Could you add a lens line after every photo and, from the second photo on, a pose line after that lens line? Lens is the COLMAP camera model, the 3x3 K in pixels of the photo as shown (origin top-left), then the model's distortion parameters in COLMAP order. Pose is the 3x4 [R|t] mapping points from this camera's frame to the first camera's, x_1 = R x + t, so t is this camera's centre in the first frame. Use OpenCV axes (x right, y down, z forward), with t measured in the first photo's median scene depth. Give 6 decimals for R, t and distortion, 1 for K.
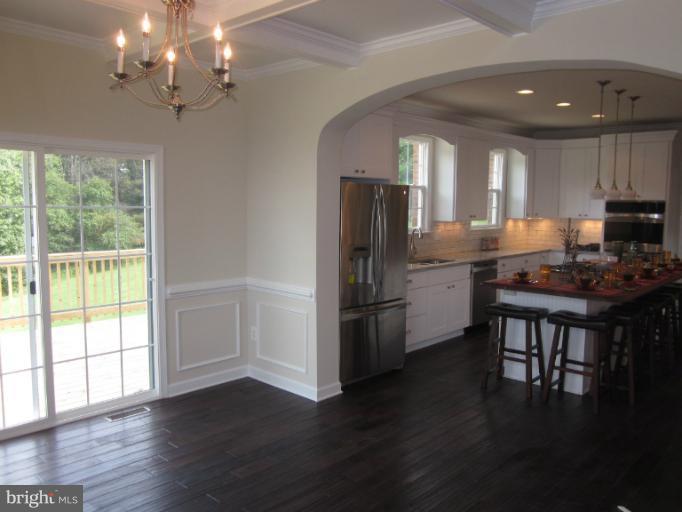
lens RADIAL K [[554.5, 0, 345.6], [0, 554.5, 253.2], [0, 0, 1]] dist [-0.039539, 0.019504]
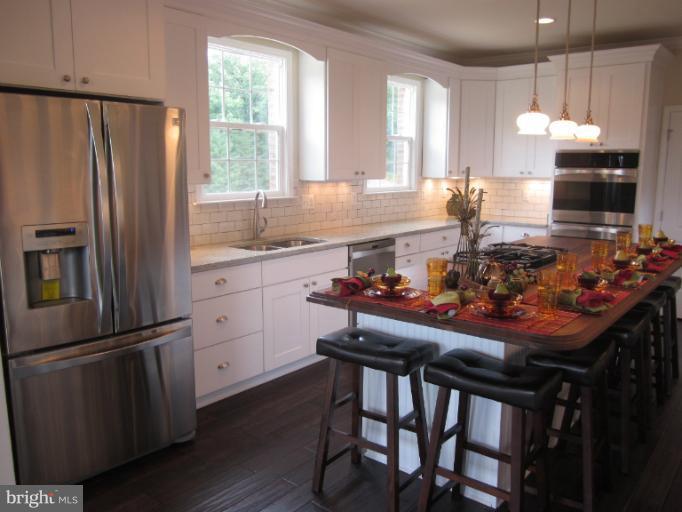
lens RADIAL K [[554.5, 0, 340.7], [0, 554.5, 259.4], [0, 0, 1]] dist [-0.039539, 0.019504]
pose [[0.998043, -0.014723, 0.060769, 0.170856], [0.010319, 0.997341, 0.072148, -0.011762], [-0.061670, -0.071380, 0.995541, 0.339133]]
